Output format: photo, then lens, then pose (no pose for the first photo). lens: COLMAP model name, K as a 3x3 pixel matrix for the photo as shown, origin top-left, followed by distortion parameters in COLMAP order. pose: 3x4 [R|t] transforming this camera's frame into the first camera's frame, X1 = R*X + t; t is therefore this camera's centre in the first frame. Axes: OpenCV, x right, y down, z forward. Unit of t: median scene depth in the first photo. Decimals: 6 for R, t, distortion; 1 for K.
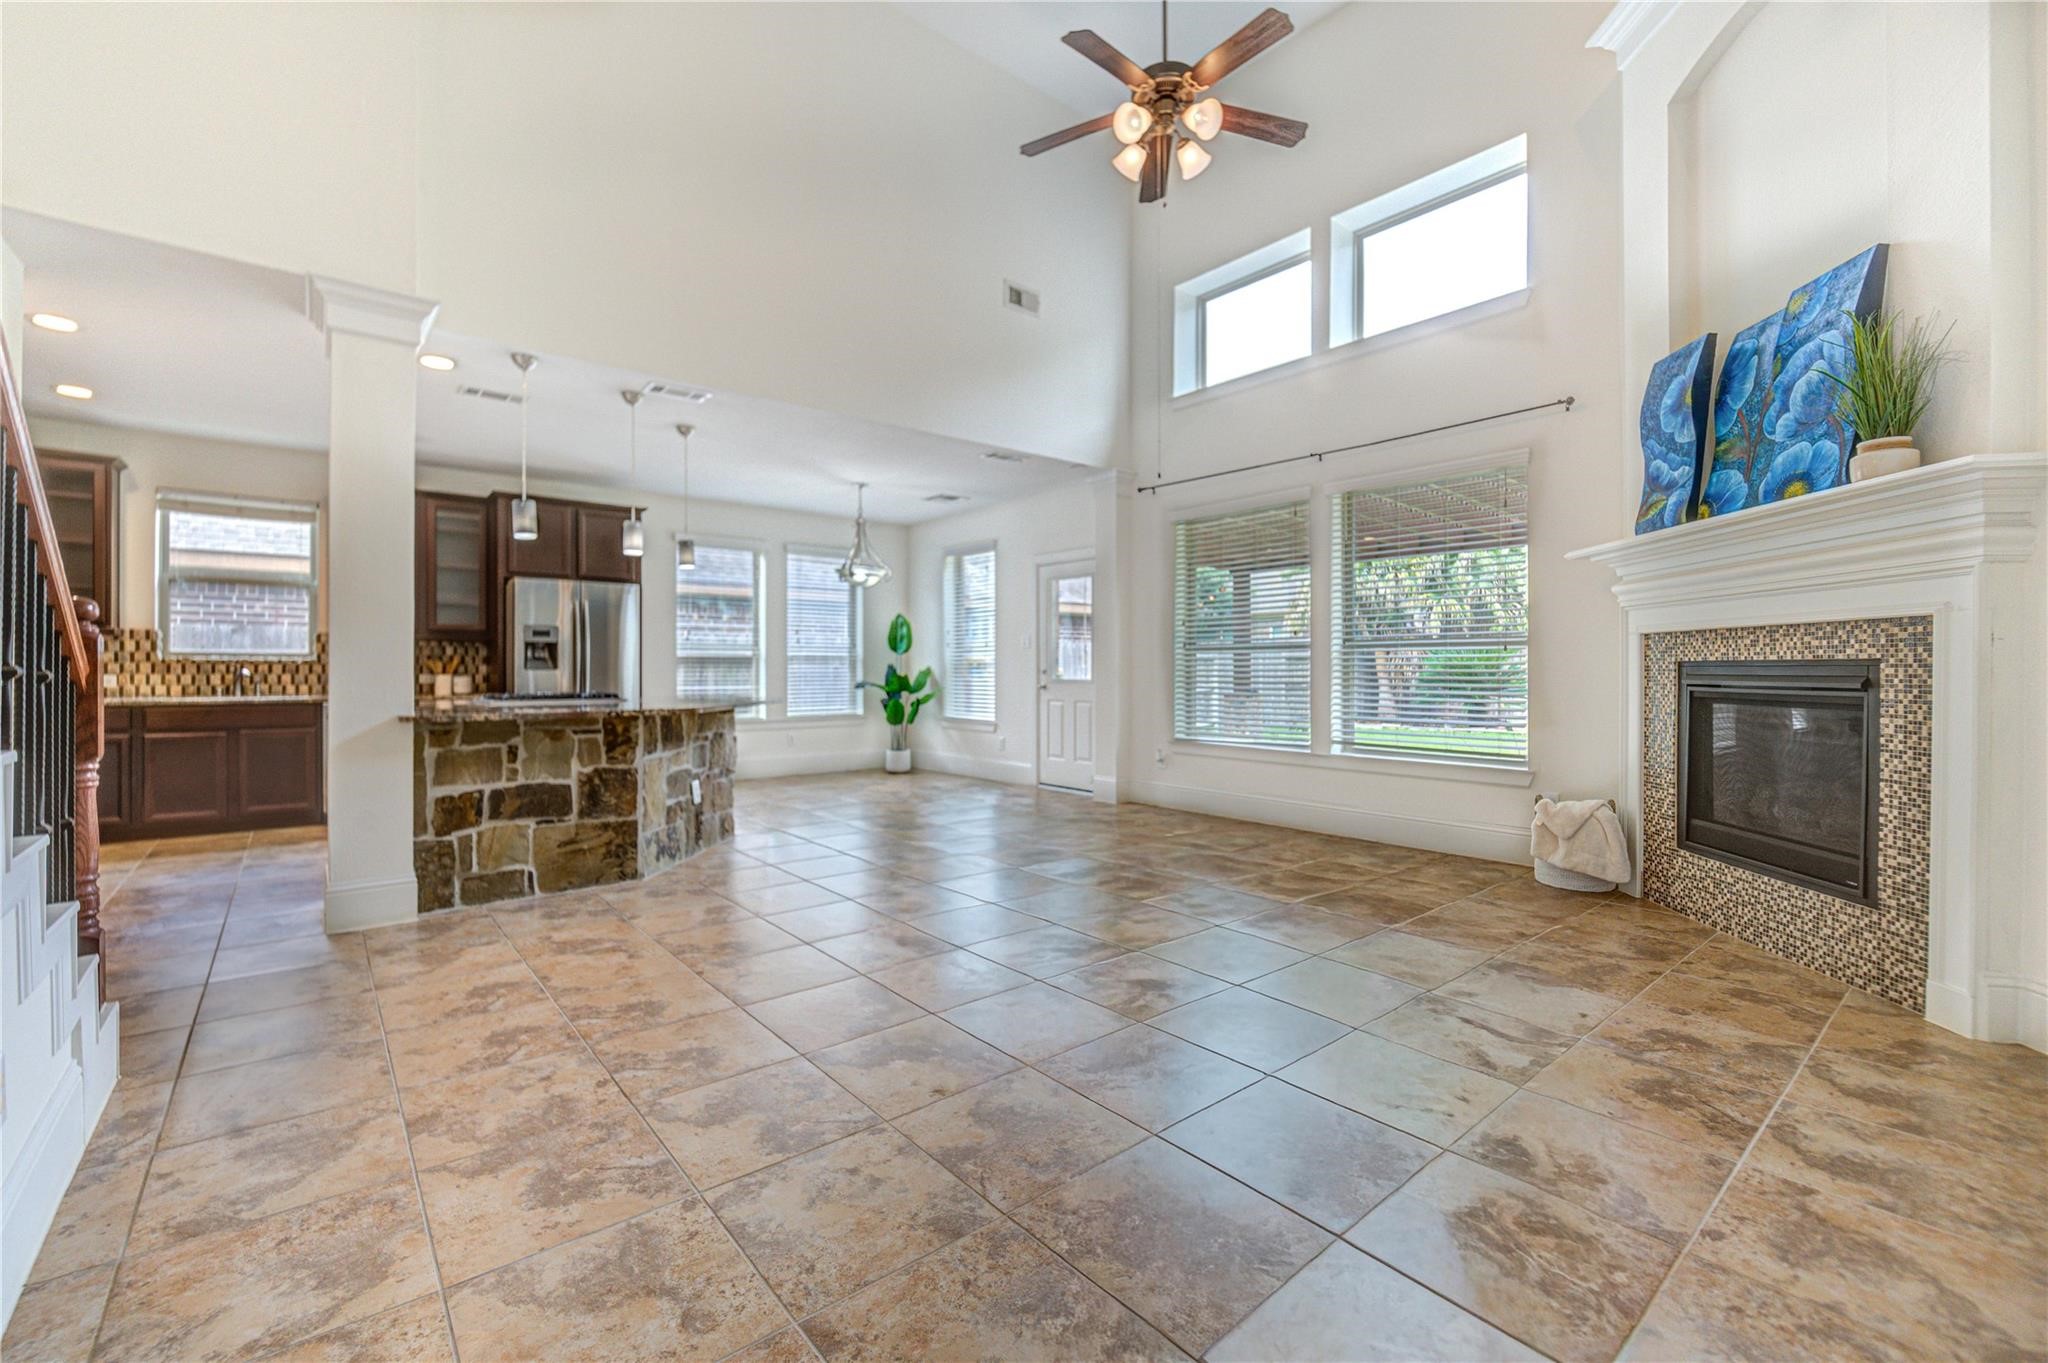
lens RADIAL K [[856.6, 0, 992.8], [0, 856.6, 665.9], [0, 0, 1]] dist [-0.009311, -0.001162]
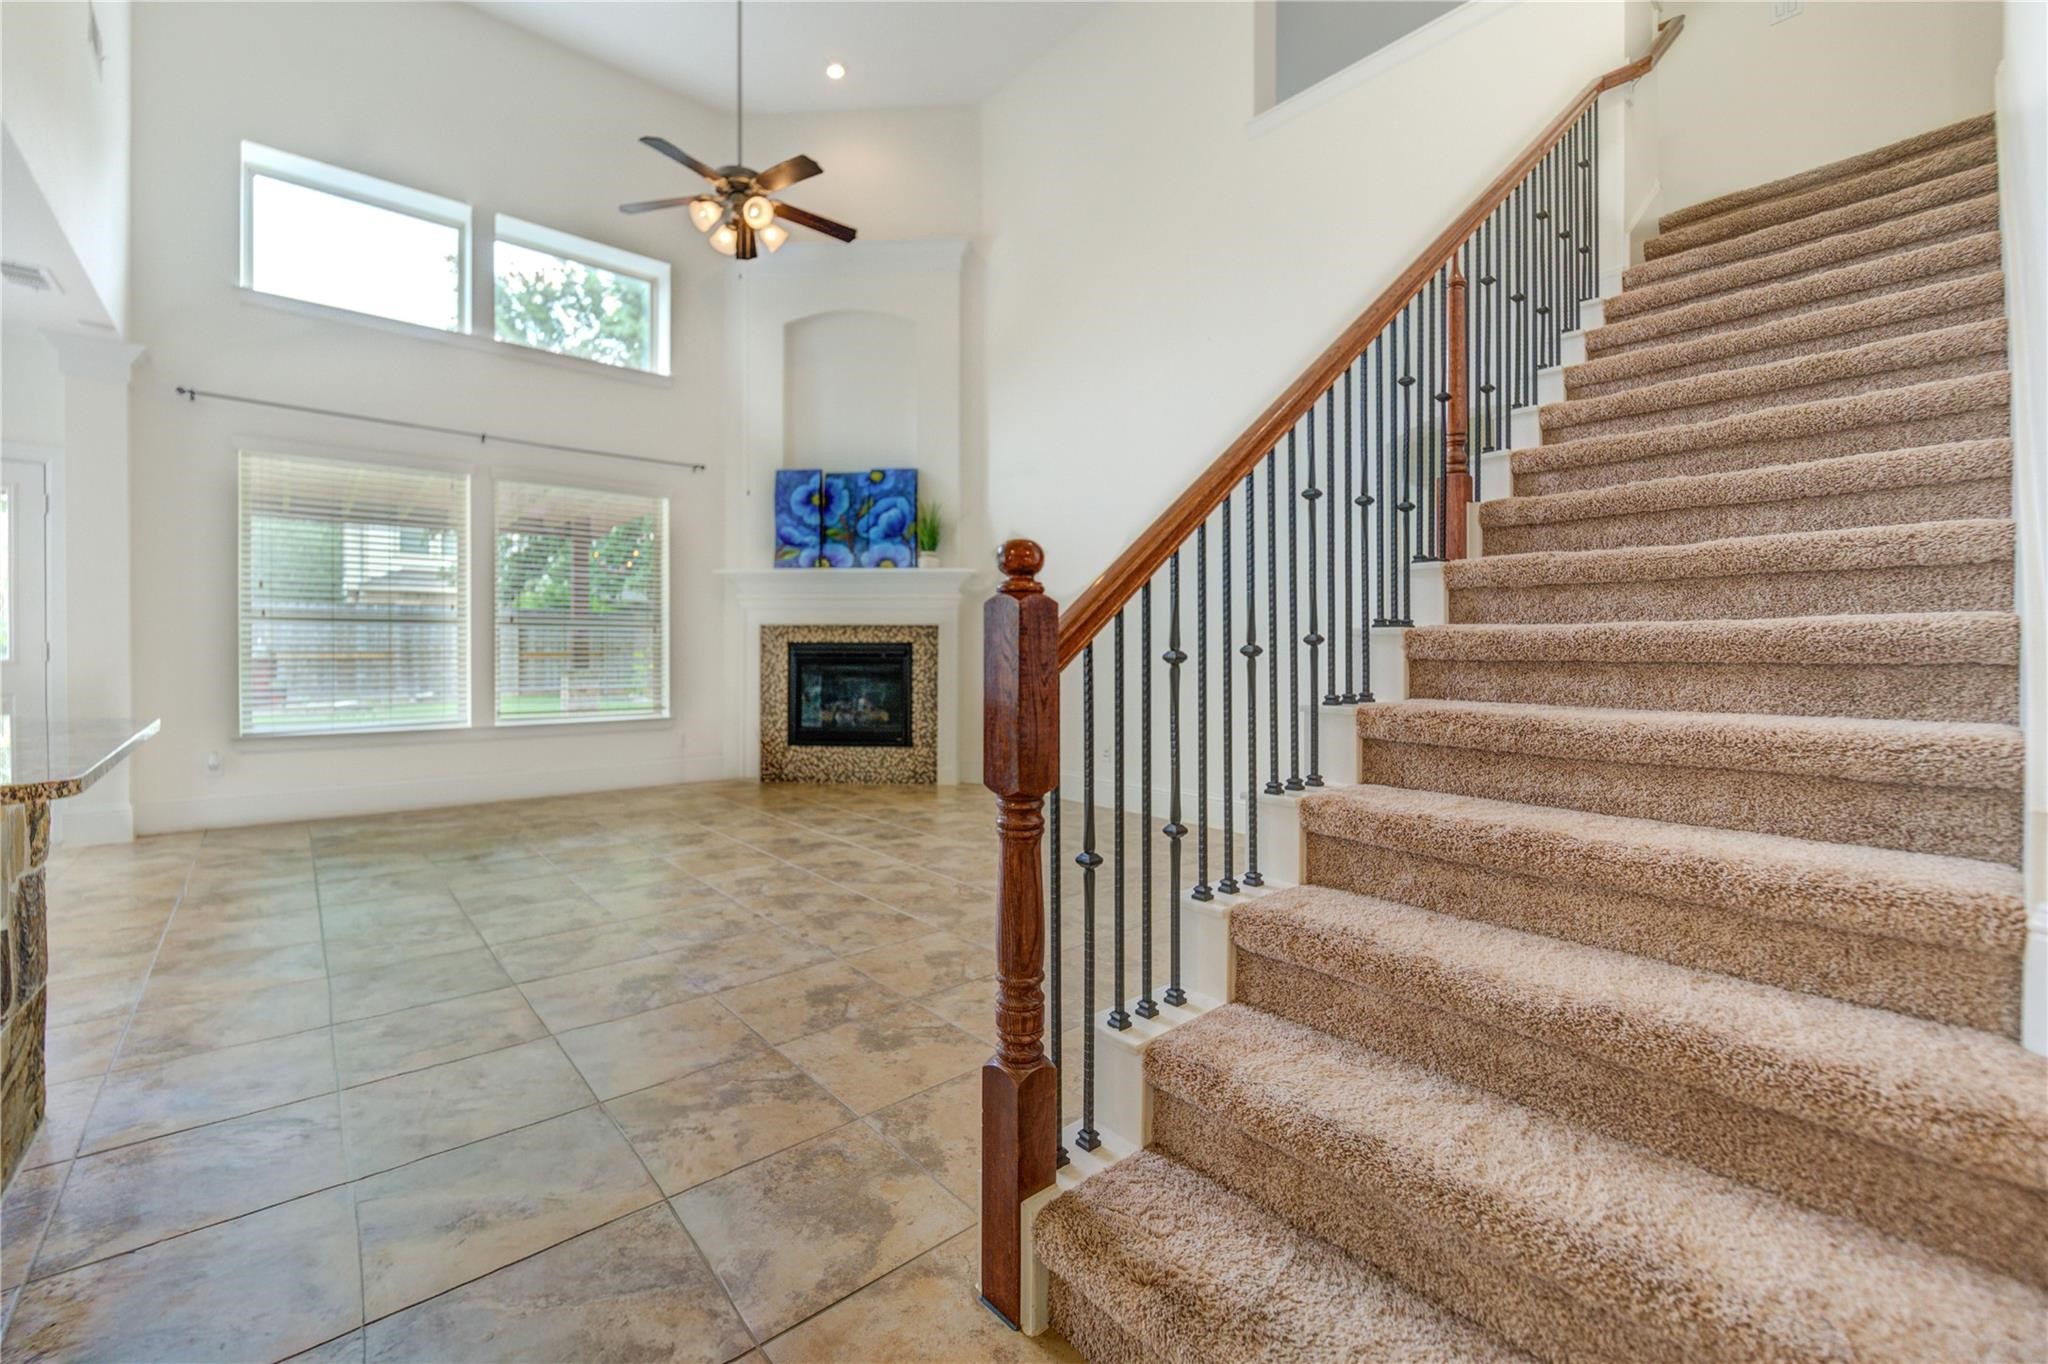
lens RADIAL K [[856.6, 0, 997.1], [0, 856.6, 665.6], [0, 0, 1]] dist [-0.009311, -0.001162]
pose [[-0.023668, -0.021987, 0.999478, -1.029061], [-0.006961, 0.999737, 0.021828, 0.002527], [-0.999696, -0.006441, -0.023815, 0.619496]]
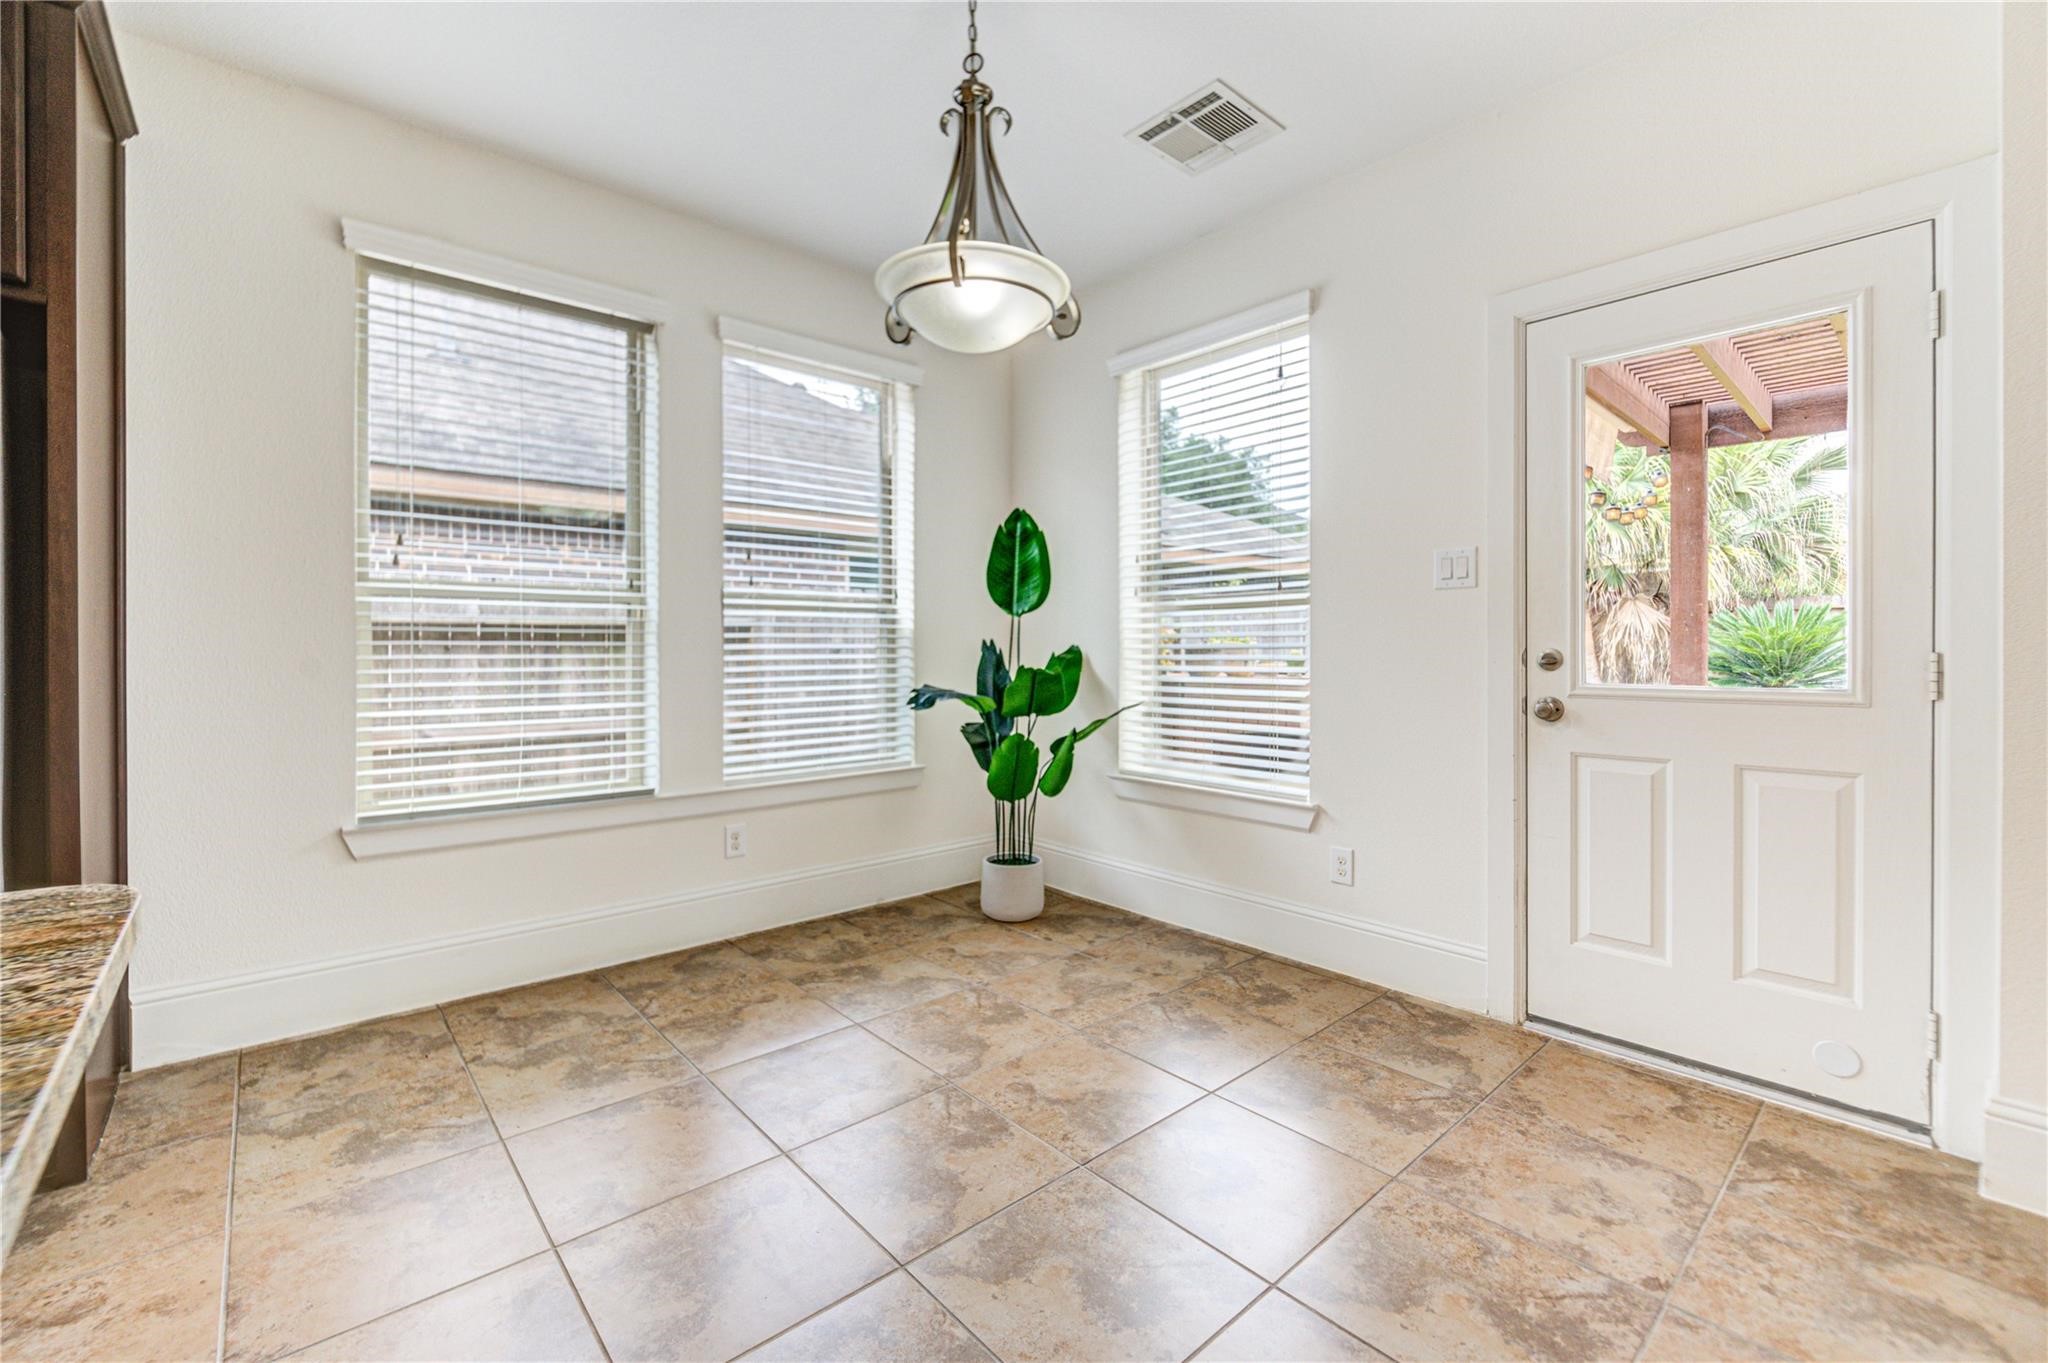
lens RADIAL K [[856.6, 0, 999.6], [0, 856.6, 648.0], [0, 0, 1]] dist [-0.009311, -0.001162]
pose [[0.999419, -0.004387, 0.033792, -0.313885], [0.004416, 0.999990, -0.000793, 0.003232], [-0.033789, 0.000941, 0.999429, 1.485453]]
